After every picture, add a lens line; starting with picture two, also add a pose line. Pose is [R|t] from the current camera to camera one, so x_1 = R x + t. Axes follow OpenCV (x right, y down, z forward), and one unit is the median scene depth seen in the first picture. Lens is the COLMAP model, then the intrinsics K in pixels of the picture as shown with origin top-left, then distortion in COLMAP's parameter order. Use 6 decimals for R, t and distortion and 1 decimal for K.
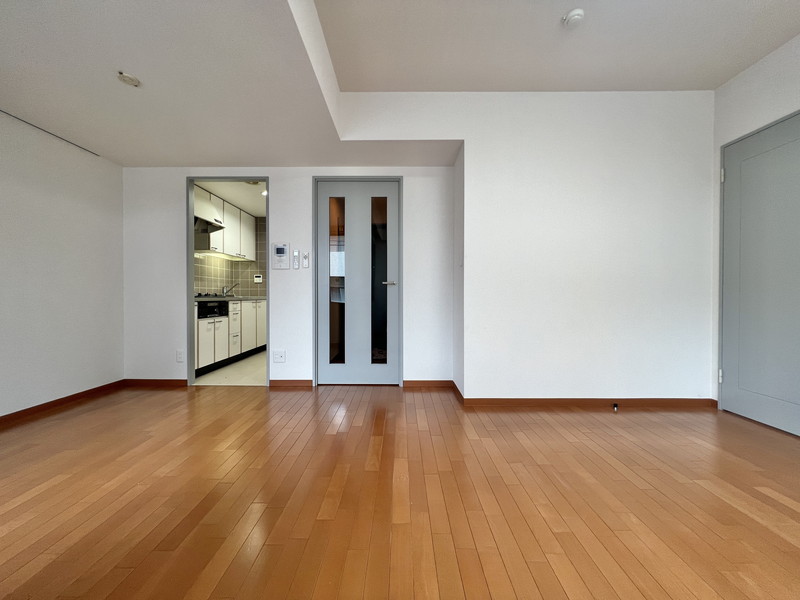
lens RADIAL K [[320.0, 0, 399.1], [0, 320.0, 299.1], [0, 0, 1]] dist [-0.001963, -0.000066]
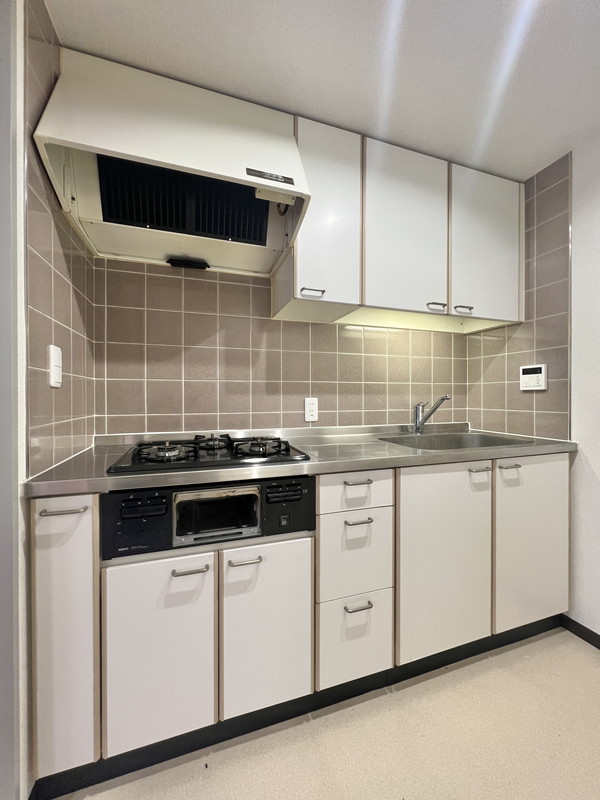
lens RADIAL K [[320.0, 0, 299.9], [0, 320.0, 399.7], [0, 0, 1]] dist [-0.001963, -0.000066]
pose [[0.327227, 0.009362, -0.944899, -0.274531], [-0.006735, 0.999949, 0.007575, -0.053216], [0.944922, 0.003885, 0.327273, 0.846425]]
